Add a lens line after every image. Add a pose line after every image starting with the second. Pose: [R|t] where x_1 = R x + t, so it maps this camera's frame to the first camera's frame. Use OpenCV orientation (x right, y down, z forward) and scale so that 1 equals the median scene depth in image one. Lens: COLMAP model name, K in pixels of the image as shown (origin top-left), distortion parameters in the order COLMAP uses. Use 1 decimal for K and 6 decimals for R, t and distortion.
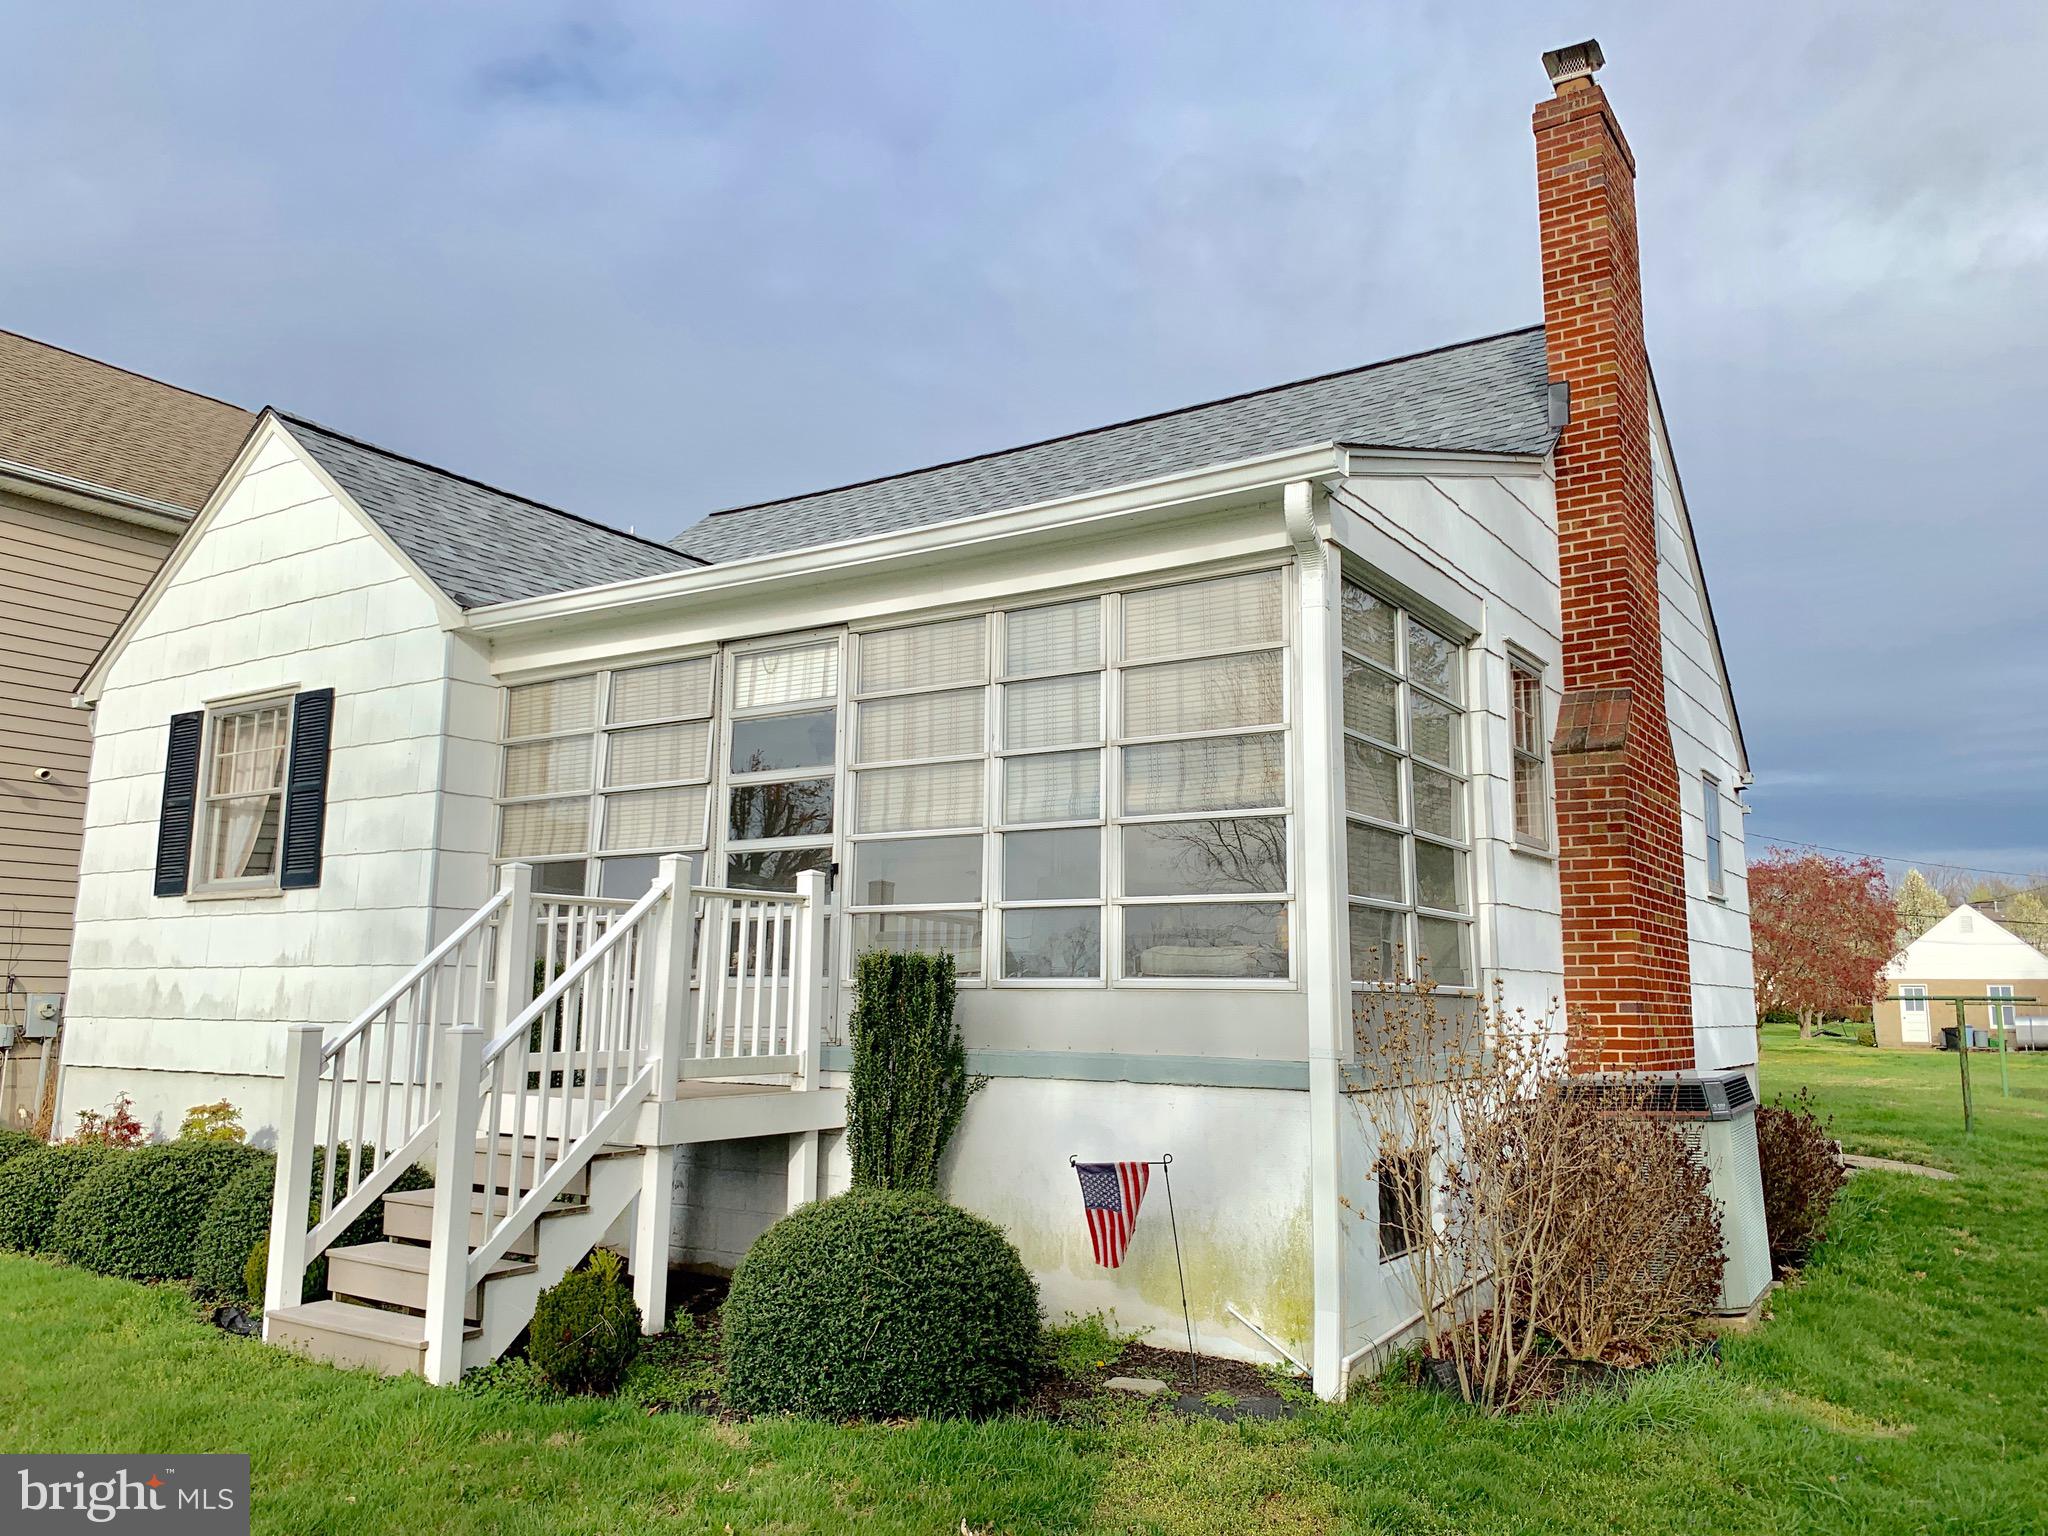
lens RADIAL K [[1571.5, 0, 1034.9], [0, 1571.5, 757.9], [0, 0, 1]] dist [0.034976, -0.041753]
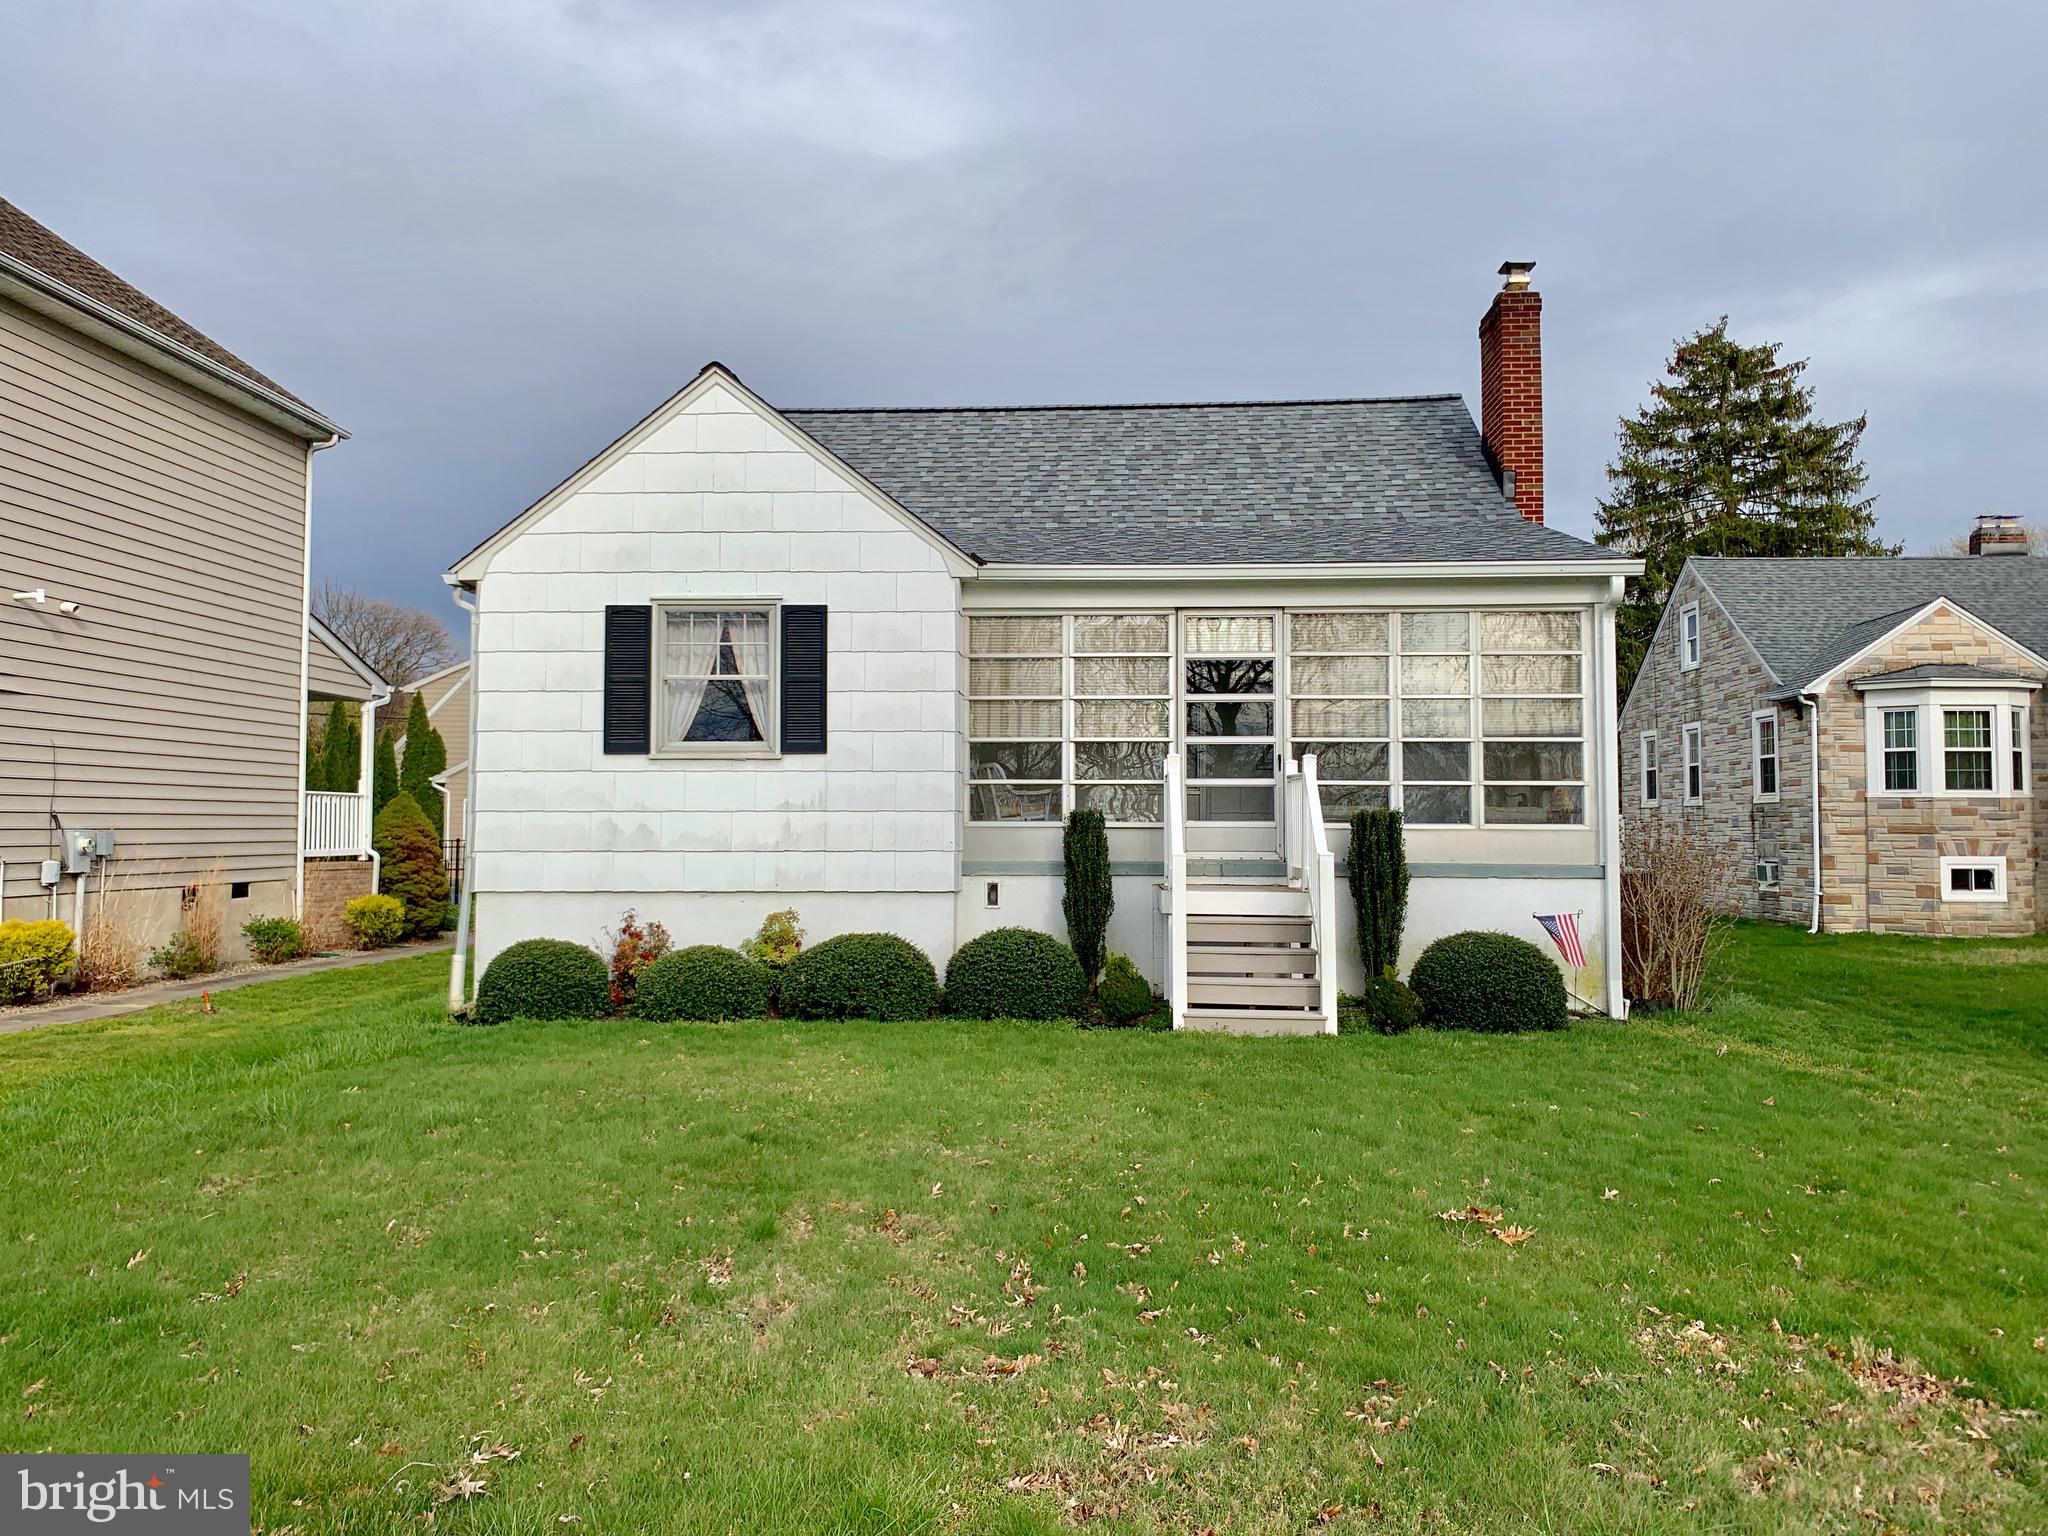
lens RADIAL K [[1586.1, 0, 1024.0], [0, 1586.1, 768.0], [0, 0, 1]] dist [0.078532, -0.165654]
pose [[0.865247, 0.013684, 0.501159, -1.029512], [-0.072678, 0.992492, 0.098377, -0.054647], [-0.496050, -0.121543, 0.859745, -0.268321]]
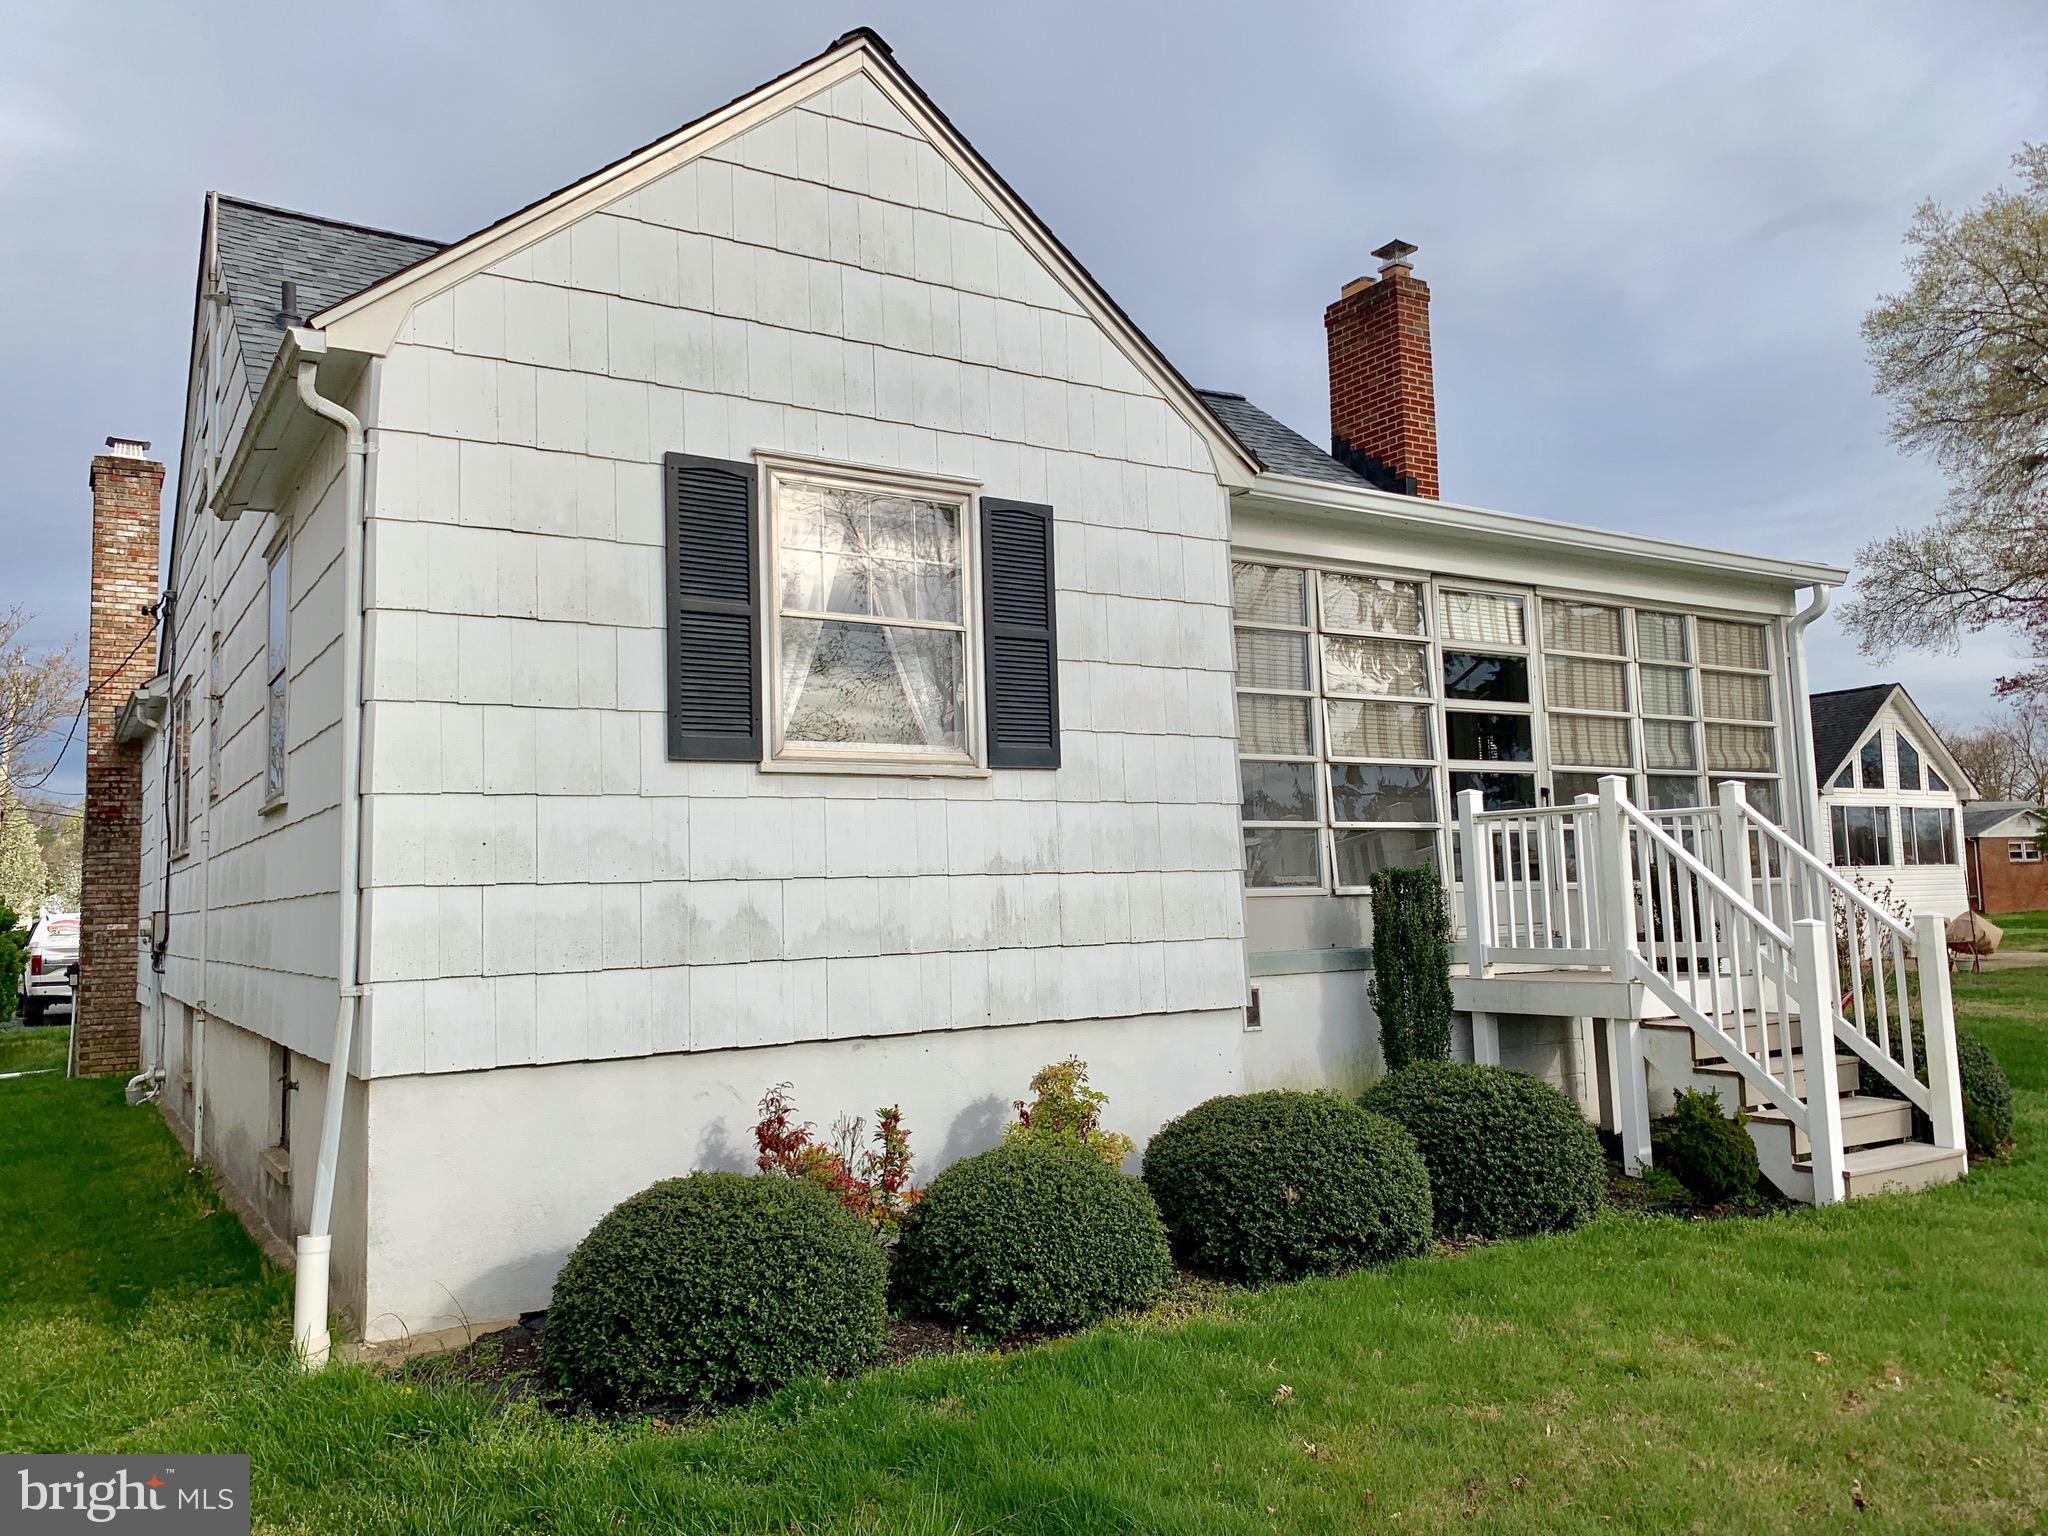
lens RADIAL K [[1571.5, 0, 1034.9], [0, 1571.5, 757.9], [0, 0, 1]] dist [0.034976, -0.041753]
pose [[0.403127, 0.066091, 0.912755, -1.187627], [-0.107707, 0.993883, -0.024395, 0.099417], [-0.908784, -0.088476, 0.407779, 0.734688]]
